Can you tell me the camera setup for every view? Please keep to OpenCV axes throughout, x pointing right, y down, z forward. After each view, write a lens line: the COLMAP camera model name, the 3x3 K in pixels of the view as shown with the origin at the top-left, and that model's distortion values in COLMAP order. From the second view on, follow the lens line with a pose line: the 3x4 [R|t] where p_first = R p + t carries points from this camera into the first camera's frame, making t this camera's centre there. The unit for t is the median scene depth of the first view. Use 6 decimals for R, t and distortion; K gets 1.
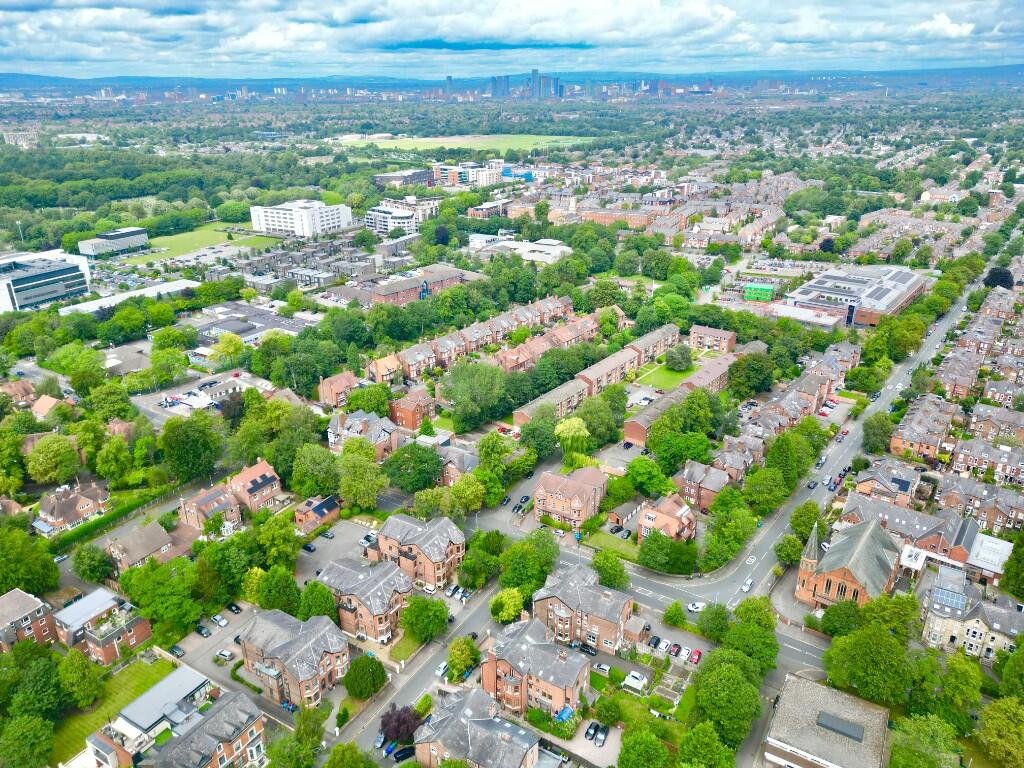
lens RADIAL K [[721.5, 0, 512.1], [0, 721.5, 384.5], [0, 0, 1]] dist [0.043278, -0.027088]
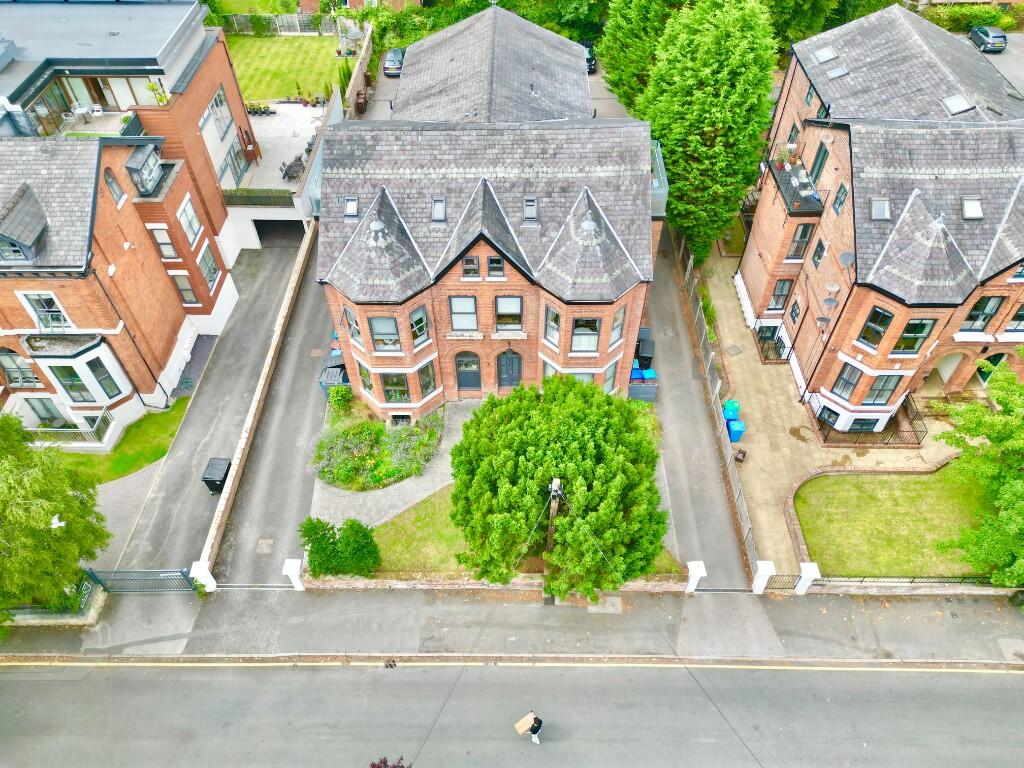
lens RADIAL K [[721.5, 0, 508.3], [0, 721.5, 381.7], [0, 0, 1]] dist [0.043278, -0.027088]
pose [[0.505017, 0.647097, -0.571159, -0.111254], [-0.344755, 0.757900, 0.553834, 0.262208], [0.791266, -0.082786, 0.605842, 0.801857]]
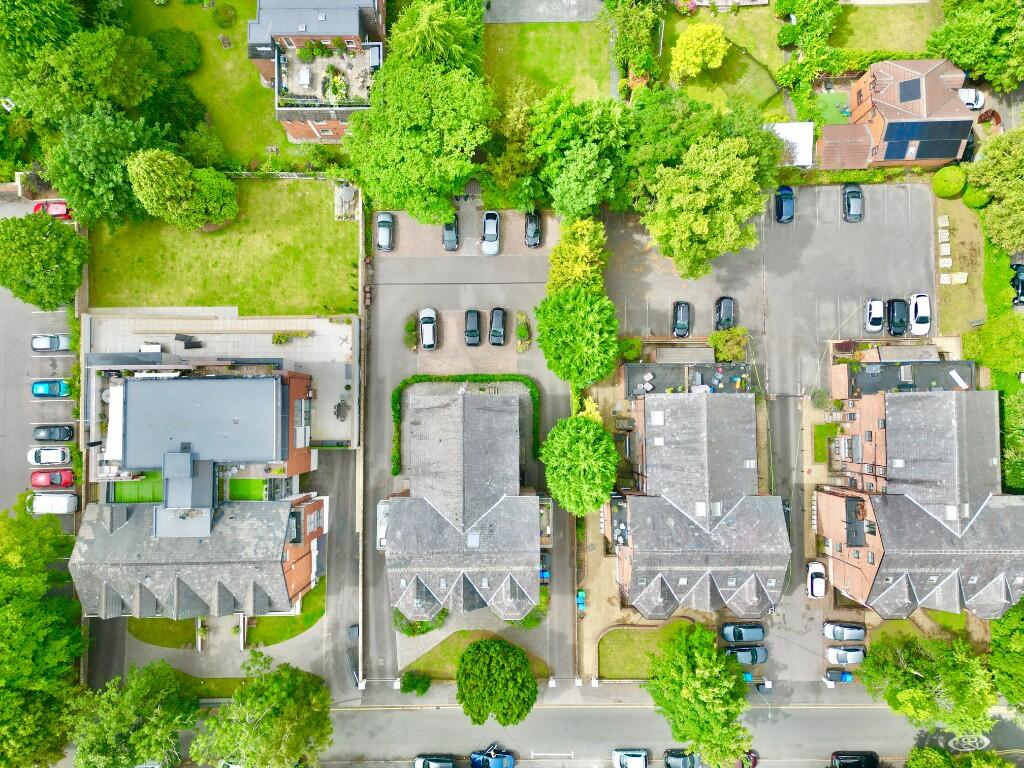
lens RADIAL K [[721.5, 0, 511.1], [0, 721.5, 386.5], [0, 0, 1]] dist [0.043278, -0.027088]
pose [[0.522008, 0.852634, -0.022869, -0.320002], [-0.347361, 0.236999, 0.907288, -0.071143], [0.779005, -0.465668, 0.419887, 0.814276]]
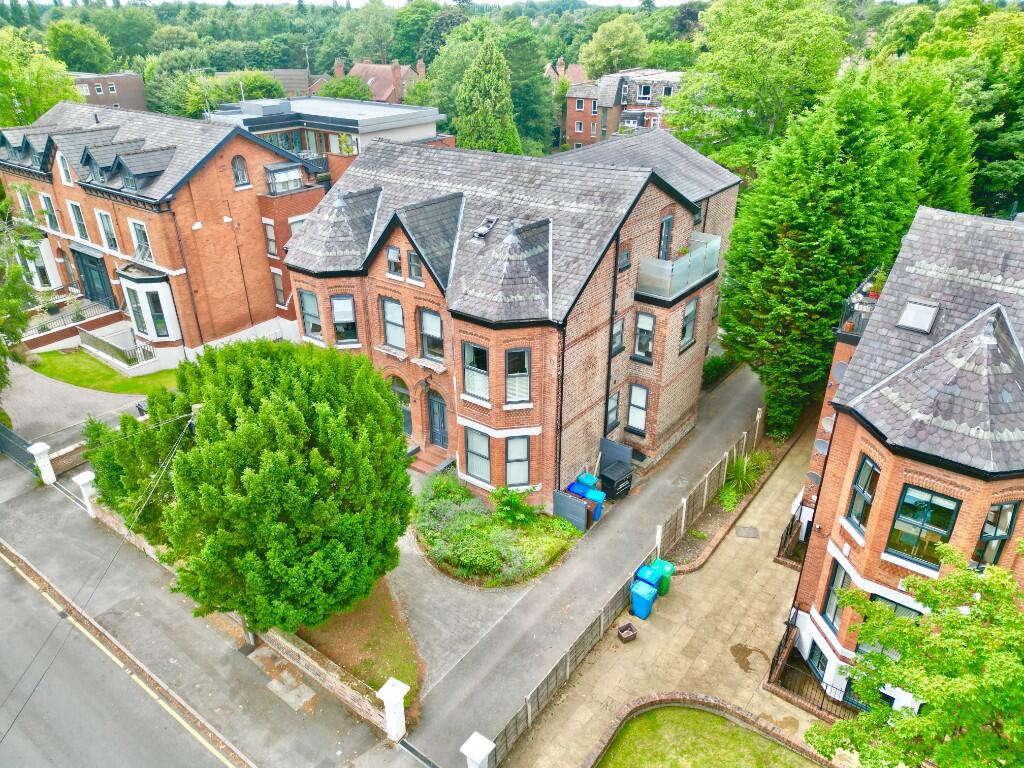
lens RADIAL K [[721.5, 0, 514.4], [0, 721.5, 383.9], [0, 0, 1]] dist [0.043278, -0.027088]
pose [[-0.103319, 0.463098, -0.880264, -0.083229], [-0.395210, 0.793028, 0.463590, 0.278961], [0.912762, 0.395787, 0.101086, 0.925586]]
